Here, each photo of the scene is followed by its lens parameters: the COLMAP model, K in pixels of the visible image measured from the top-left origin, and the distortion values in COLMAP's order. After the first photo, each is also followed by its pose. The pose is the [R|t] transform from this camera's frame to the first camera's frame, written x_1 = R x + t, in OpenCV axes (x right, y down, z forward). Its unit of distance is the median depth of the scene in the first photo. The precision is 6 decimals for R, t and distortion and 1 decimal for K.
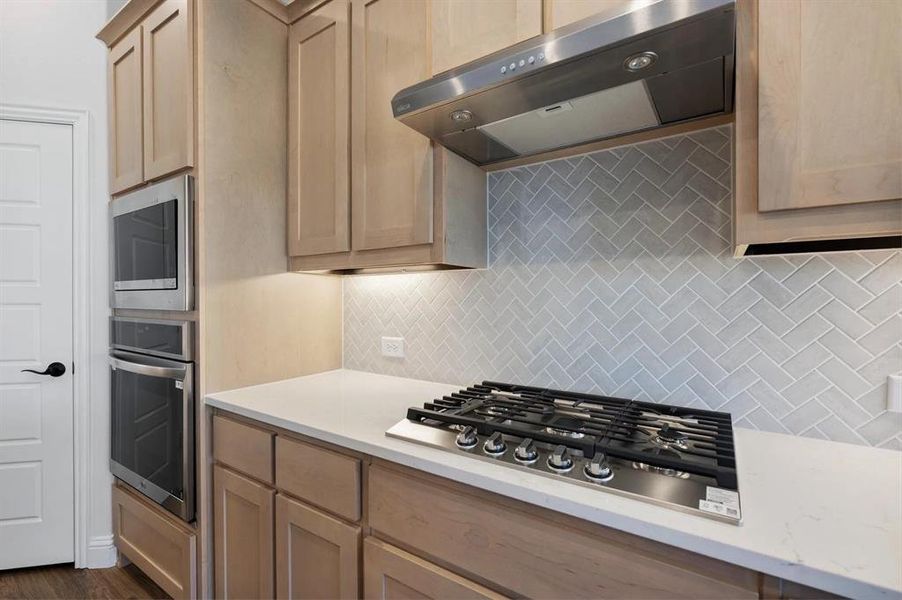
lens RADIAL K [[398.2, 0, 455.4], [0, 398.2, 300.8], [0, 0, 1]] dist [0.000267, 0.000046]
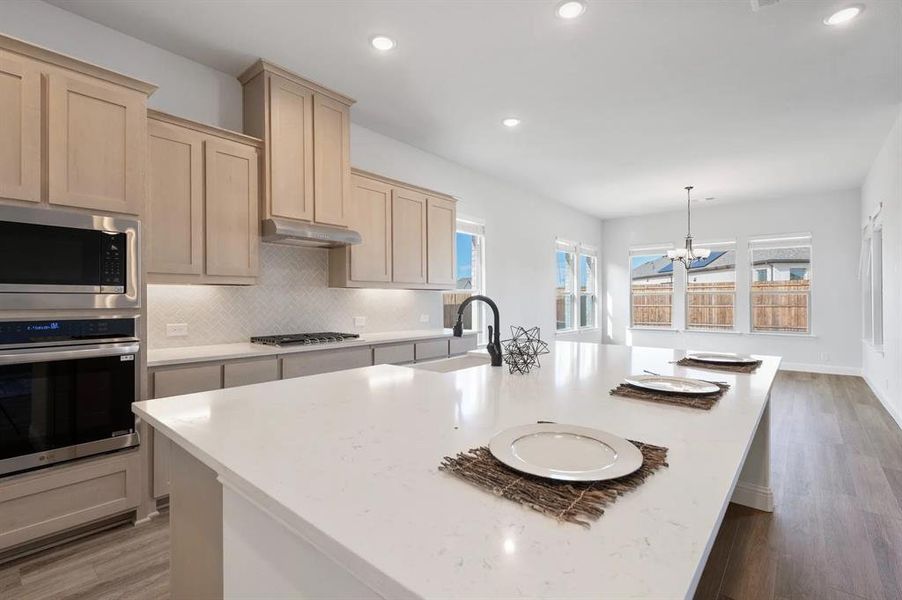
lens RADIAL K [[411.7, 0, 451.0], [0, 411.7, 300.0], [0, 0, 1]] dist [0.000074, -0.000025]
pose [[0.130373, -0.000106, 0.991465, -1.943751], [0.009298, 0.999956, -0.001116, 0.007069], [-0.991421, 0.009364, 0.130368, -0.382424]]
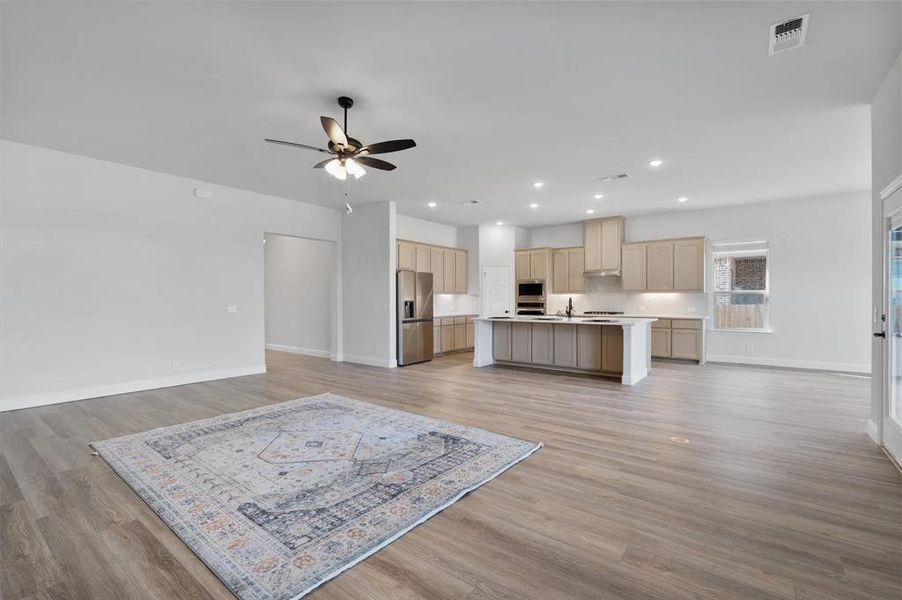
lens RADIAL K [[398.2, 0, 455.4], [0, 398.2, 300.8], [0, 0, 1]] dist [0.000267, 0.000046]
pose [[0.997770, 0.000409, -0.066748, -1.574596], [-0.000703, 0.999990, -0.004382, 0.056363], [0.066745, 0.004419, 0.997760, -5.238647]]
